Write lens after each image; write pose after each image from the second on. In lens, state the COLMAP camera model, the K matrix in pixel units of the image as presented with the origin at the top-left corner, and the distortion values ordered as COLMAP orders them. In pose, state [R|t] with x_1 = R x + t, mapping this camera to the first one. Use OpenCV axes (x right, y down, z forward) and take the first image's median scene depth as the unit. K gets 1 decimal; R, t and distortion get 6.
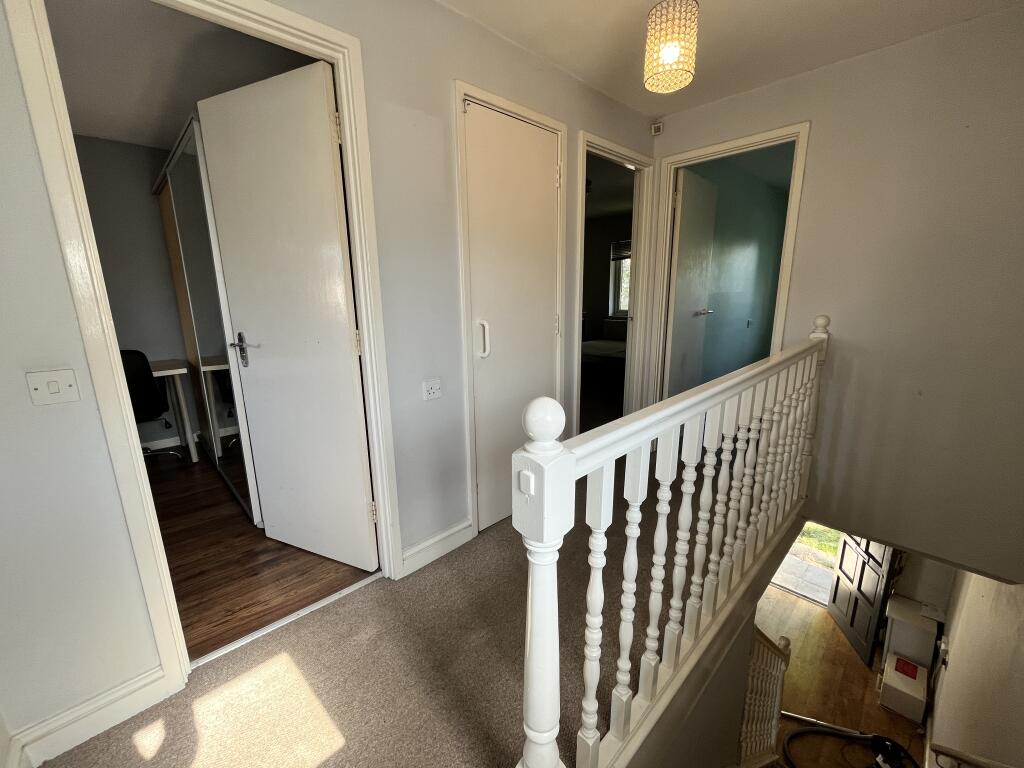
lens RADIAL K [[415.5, 0, 510.4], [0, 415.5, 387.9], [0, 0, 1]] dist [-0.000446, 0.000073]
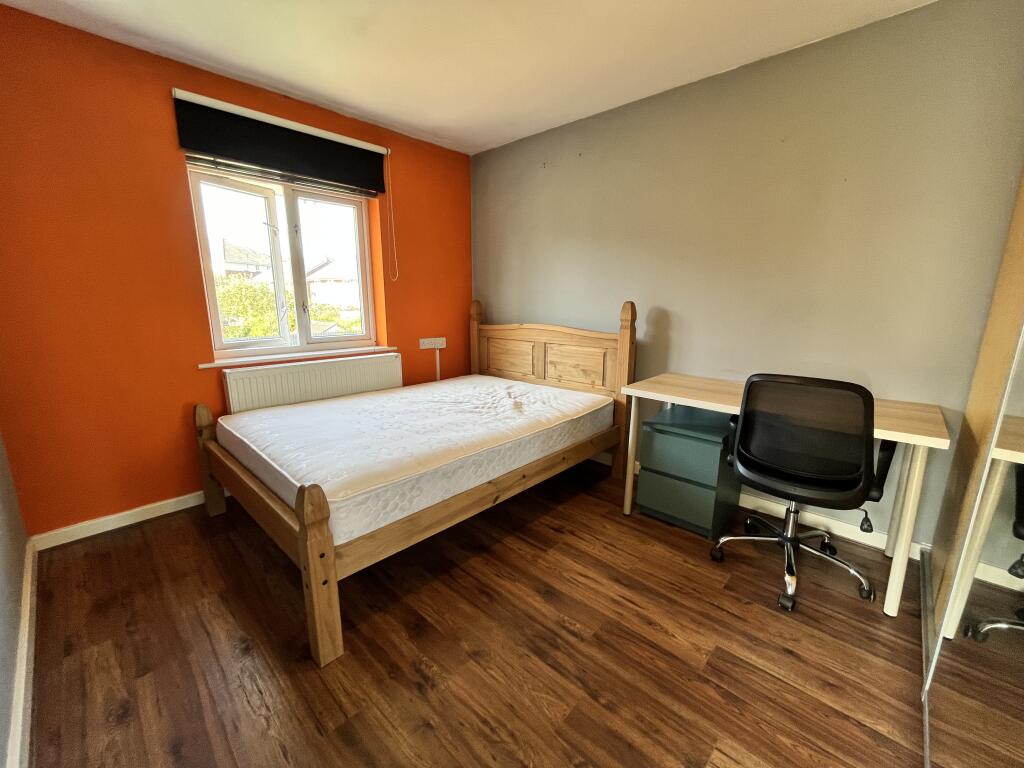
lens RADIAL K [[415.5, 0, 509.9], [0, 415.5, 384.1], [0, 0, 1]] dist [-0.000446, 0.000073]
pose [[0.053402, 0.227359, -0.972346, -0.350206], [-0.223758, 0.951699, 0.210242, -0.084883], [0.973181, 0.206342, 0.101696, 0.436681]]
